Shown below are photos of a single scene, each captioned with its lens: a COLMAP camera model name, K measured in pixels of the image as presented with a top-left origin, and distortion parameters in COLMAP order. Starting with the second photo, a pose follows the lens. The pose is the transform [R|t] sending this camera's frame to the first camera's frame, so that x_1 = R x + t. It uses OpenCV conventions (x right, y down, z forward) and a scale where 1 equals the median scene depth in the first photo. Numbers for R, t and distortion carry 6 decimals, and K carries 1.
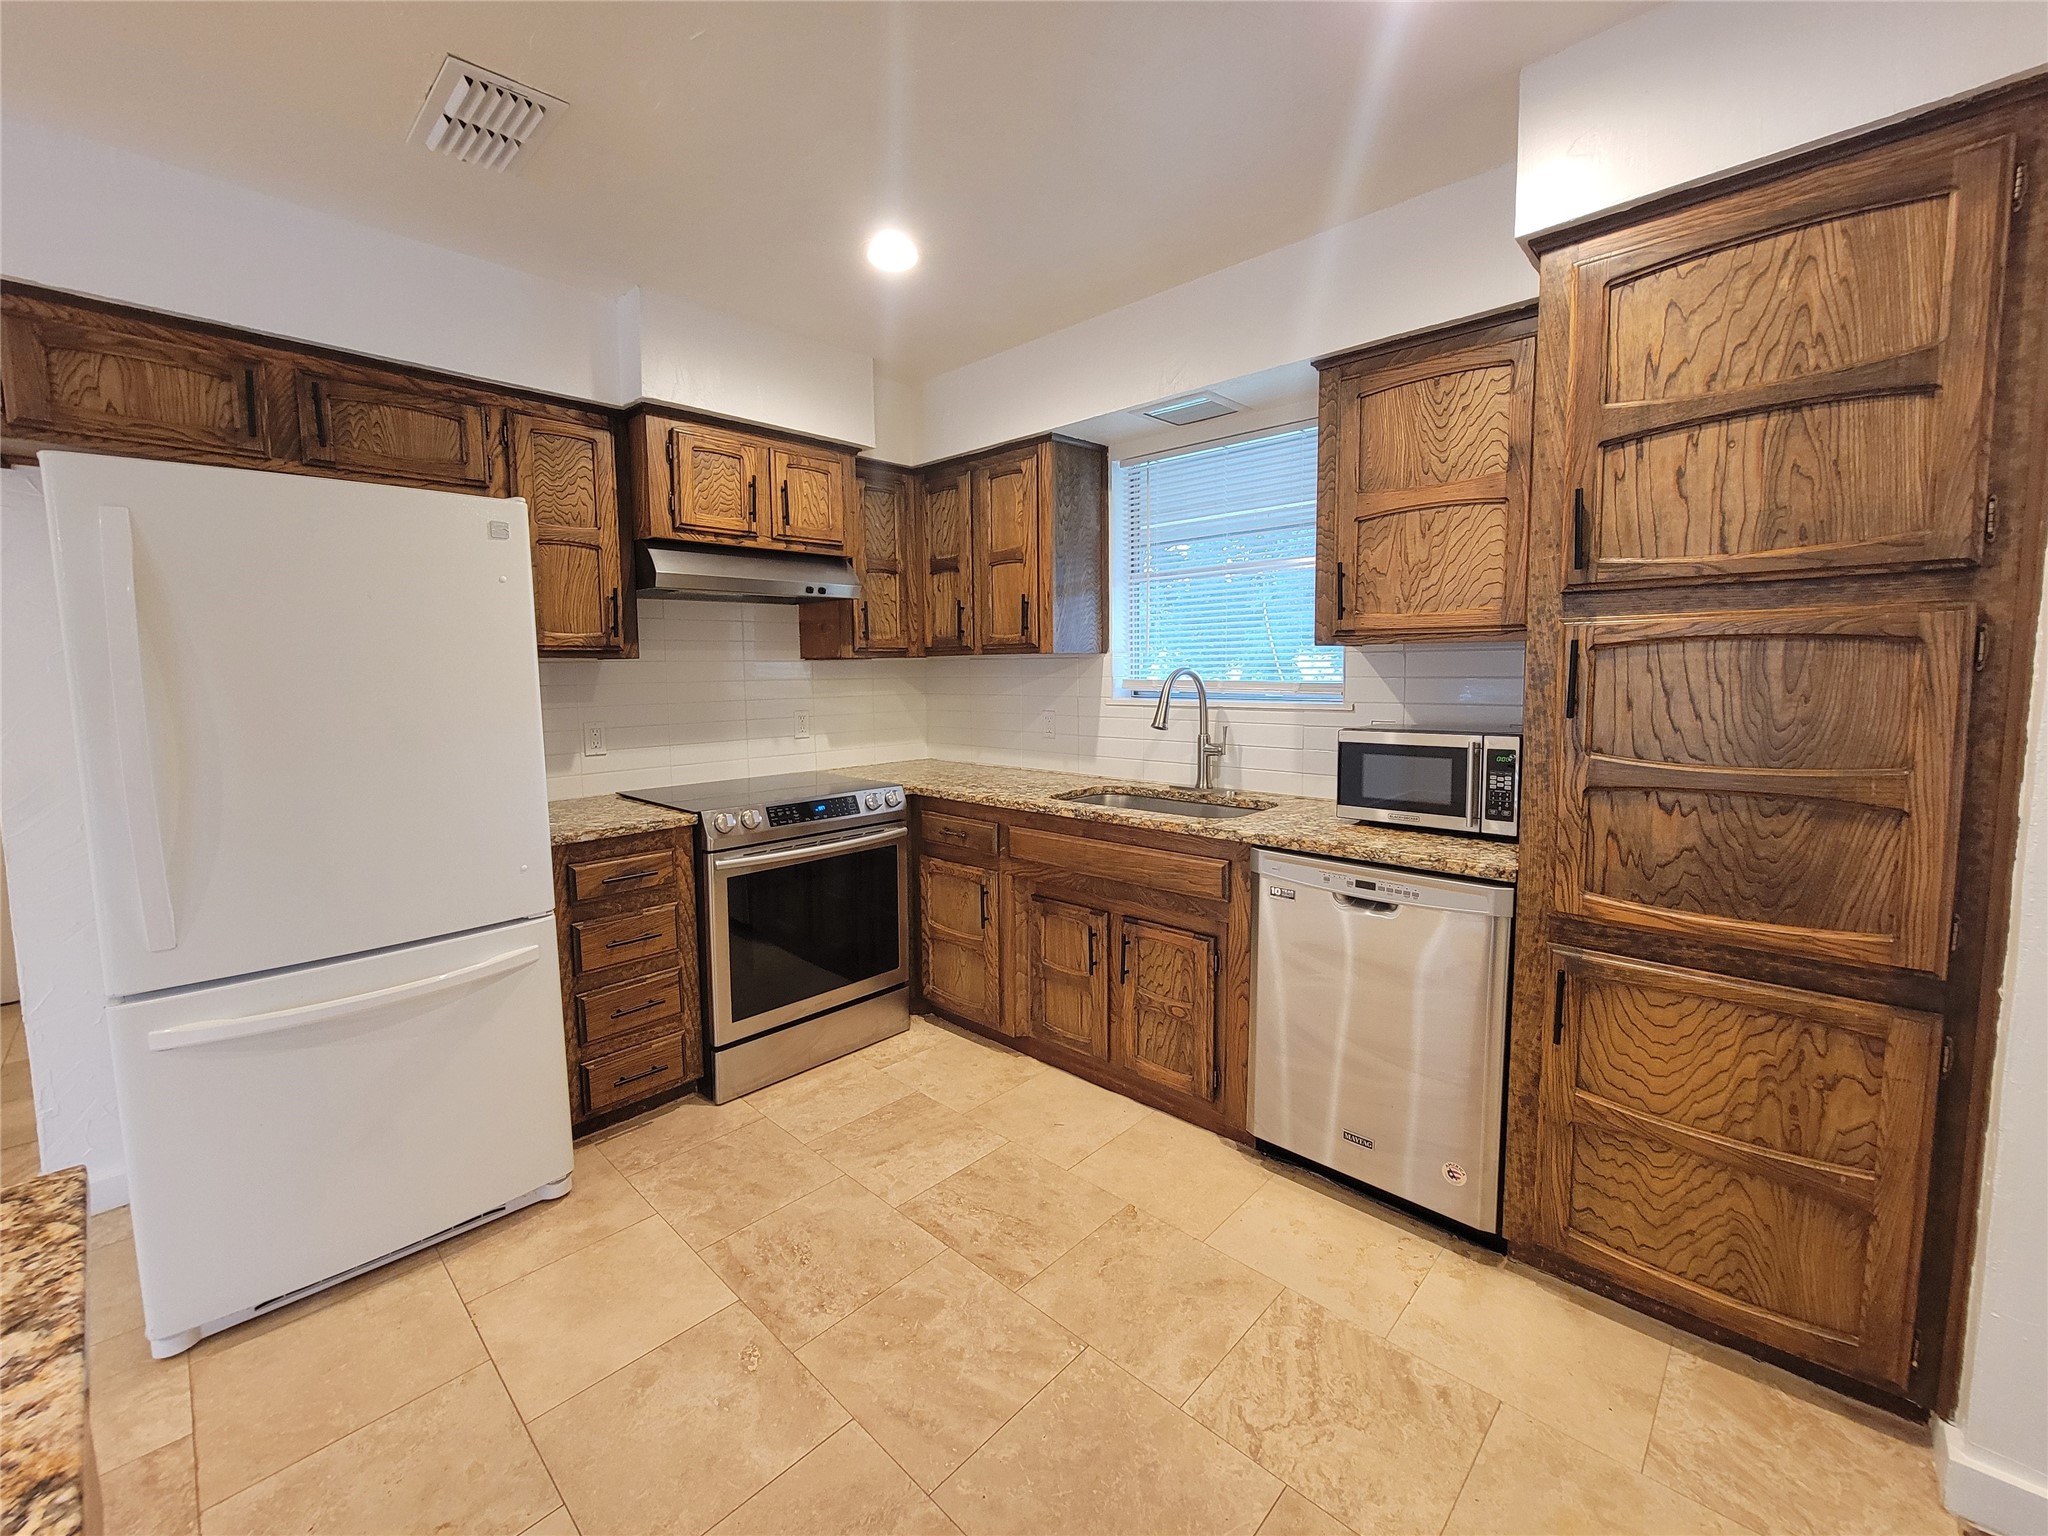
lens RADIAL K [[836.9, 0, 1014.4], [0, 836.9, 738.5], [0, 0, 1]] dist [-0.002991, -0.000319]
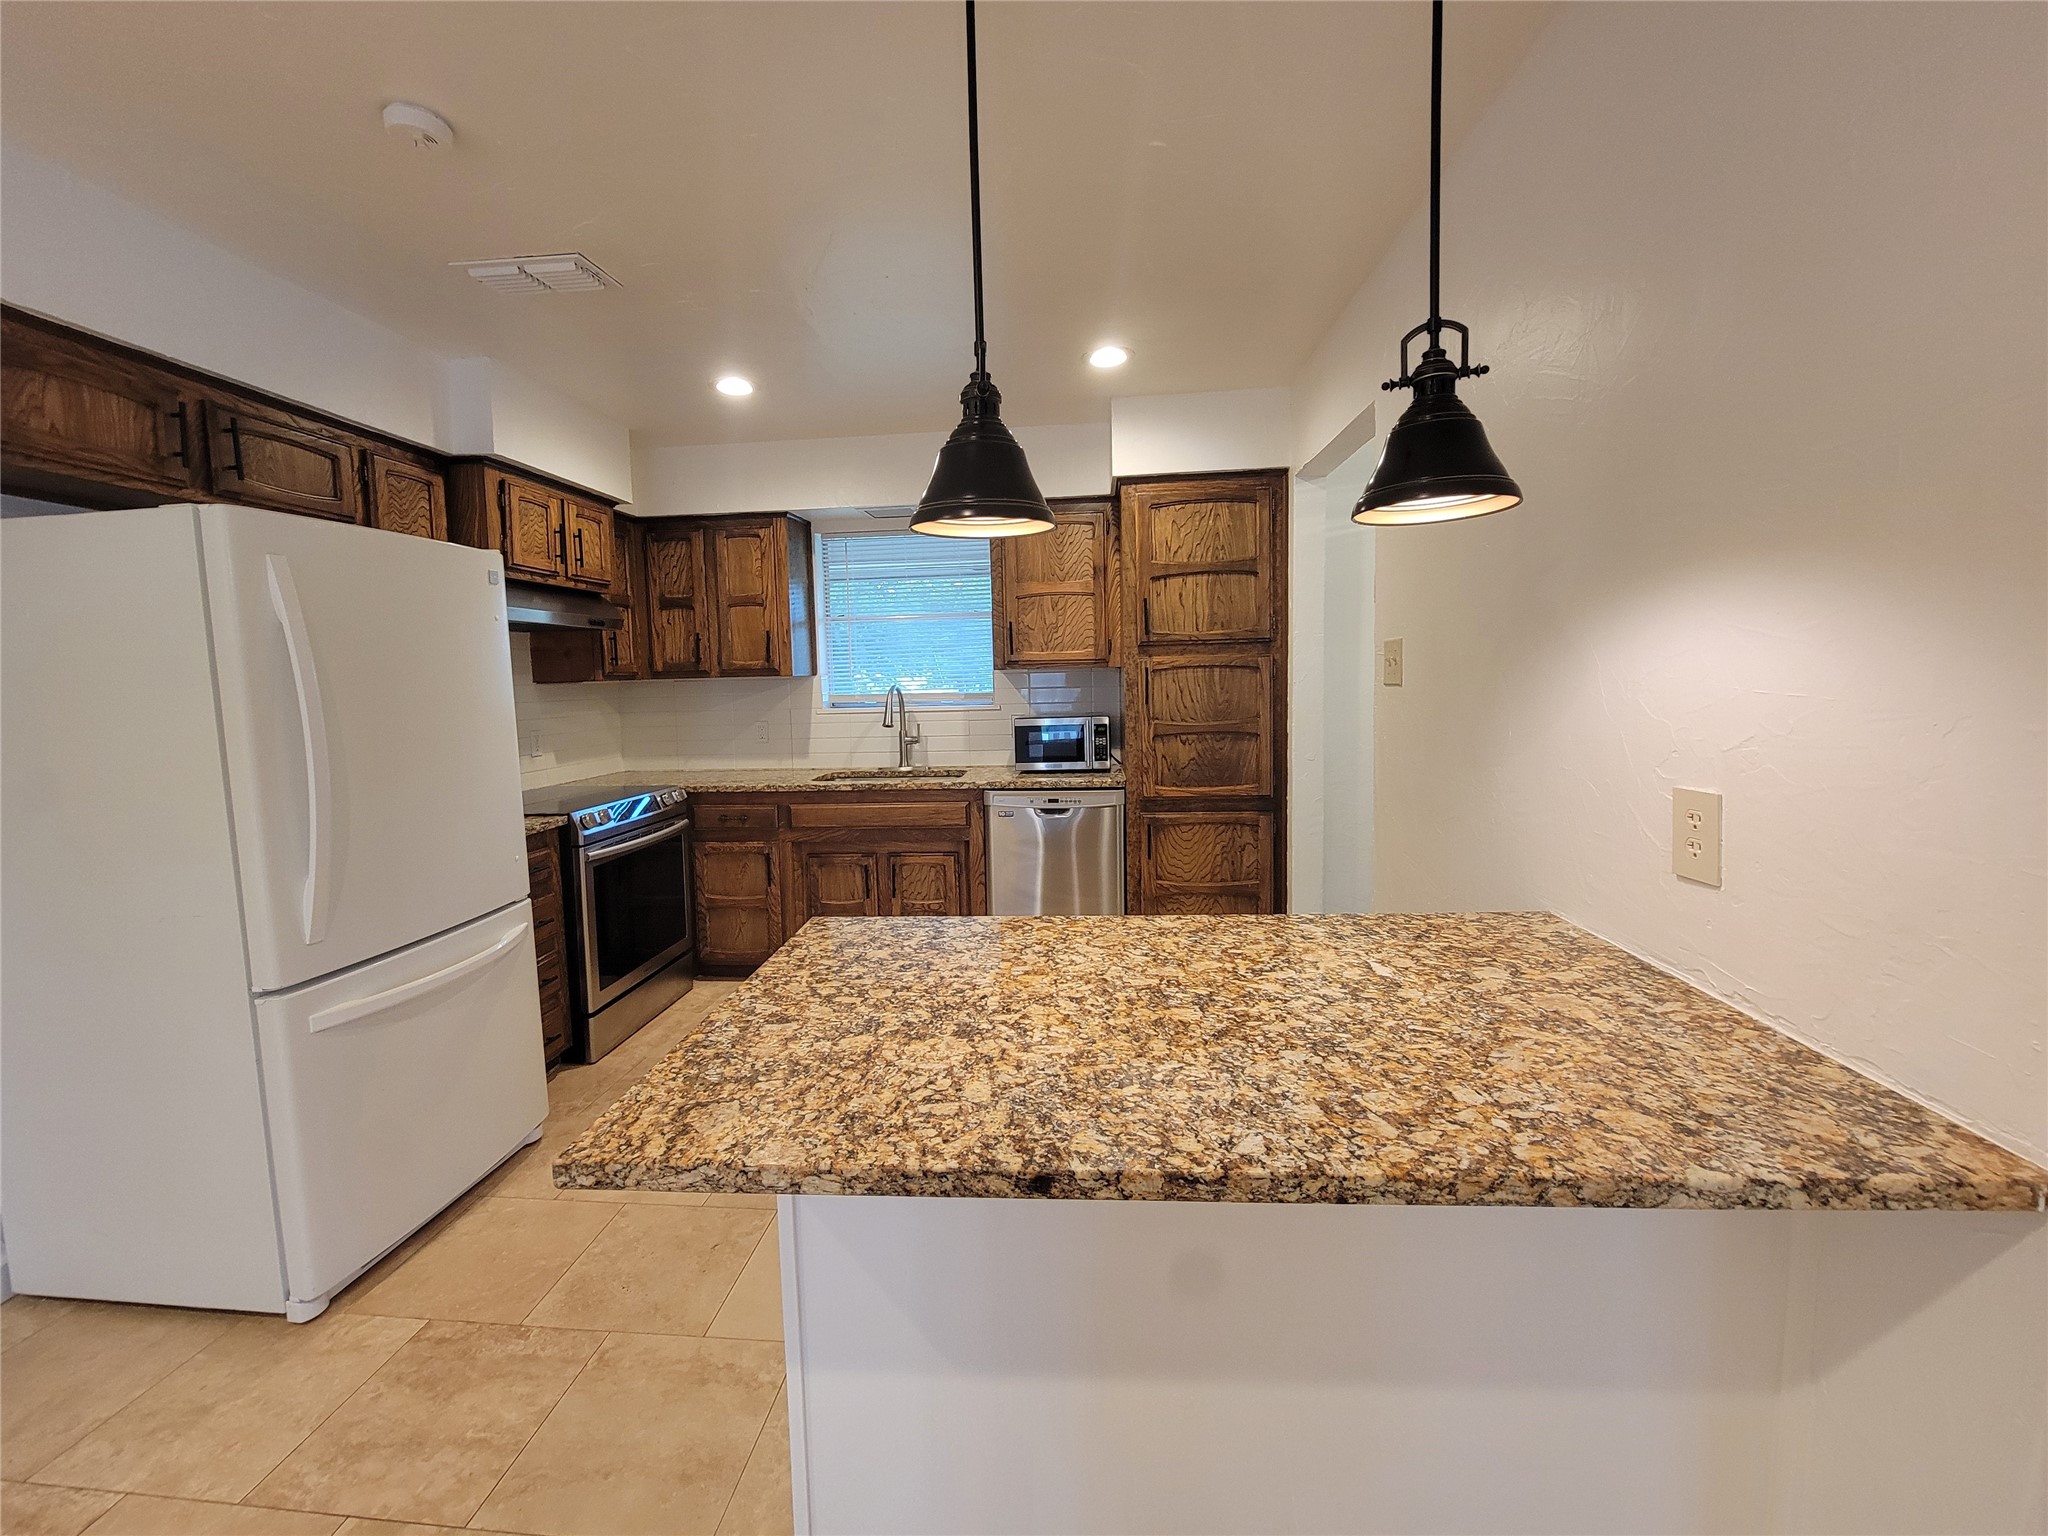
lens RADIAL K [[836.9, 0, 1014.4], [0, 836.9, 738.5], [0, 0, 1]] dist [-0.002991, -0.000319]
pose [[0.786133, -0.054326, 0.615665, -0.674180], [0.068979, 0.997618, -0.000049, 0.029673], [-0.614196, 0.042507, 0.788008, -0.347012]]
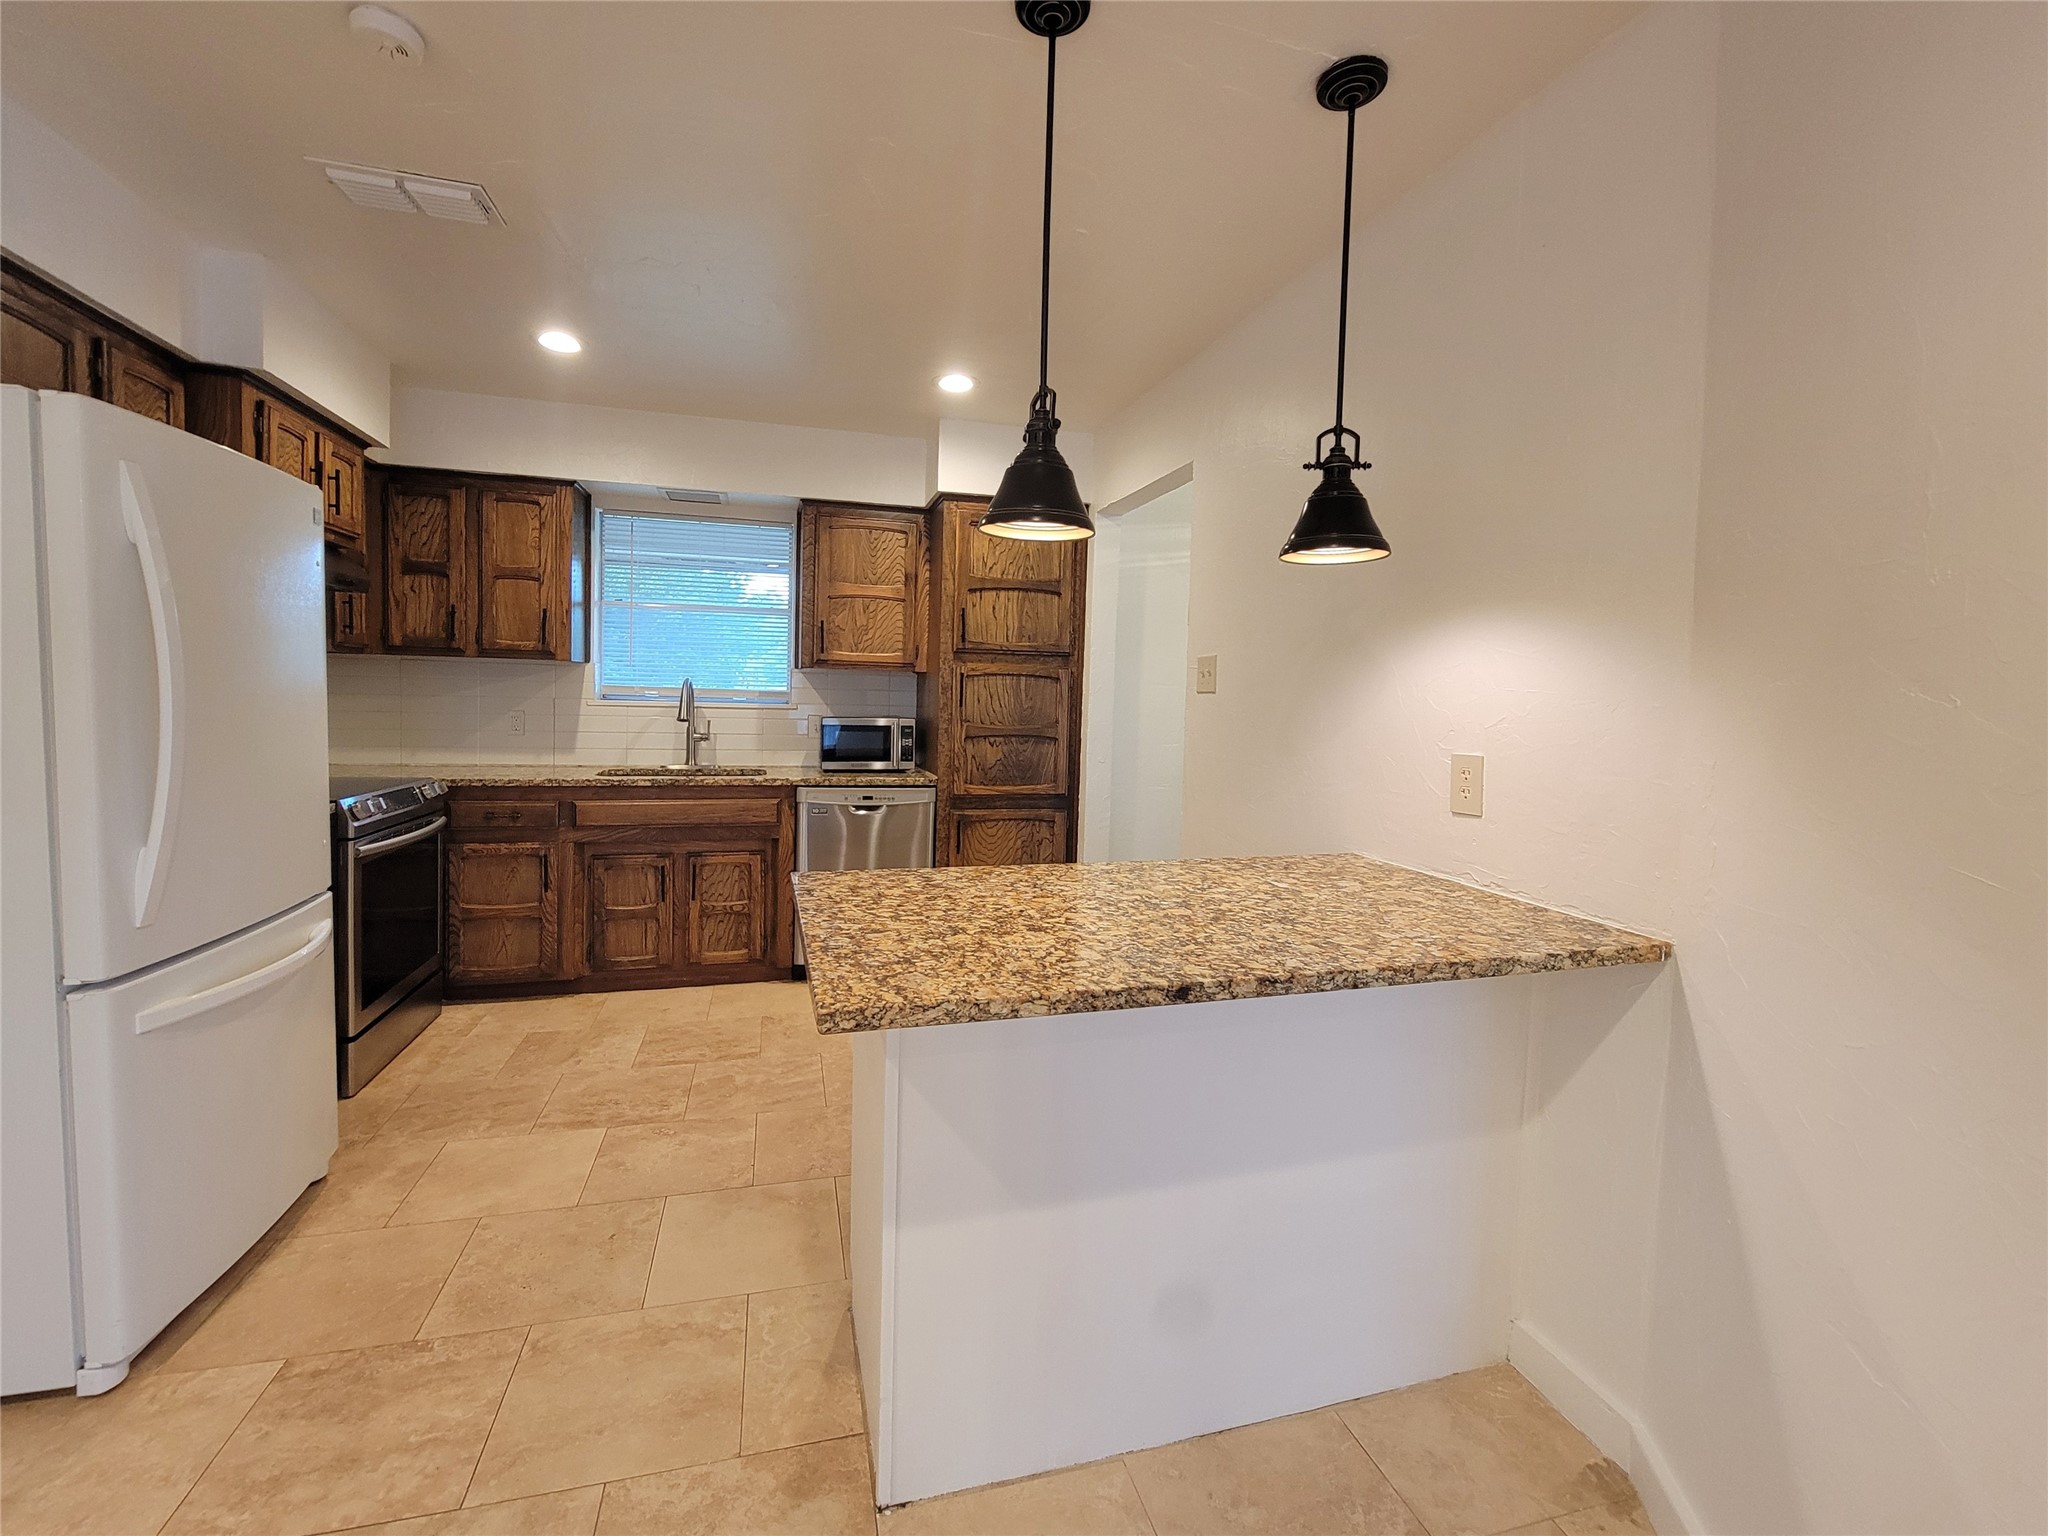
lens RADIAL K [[882.5, 0, 1015.1], [0, 882.5, 737.0], [0, 0, 1]] dist [-0.001751, -0.000620]
pose [[0.515163, -0.013483, 0.856986, -0.963153], [0.042091, 0.999068, -0.009584, 0.063581], [-0.856058, 0.041009, 0.515251, -0.263478]]
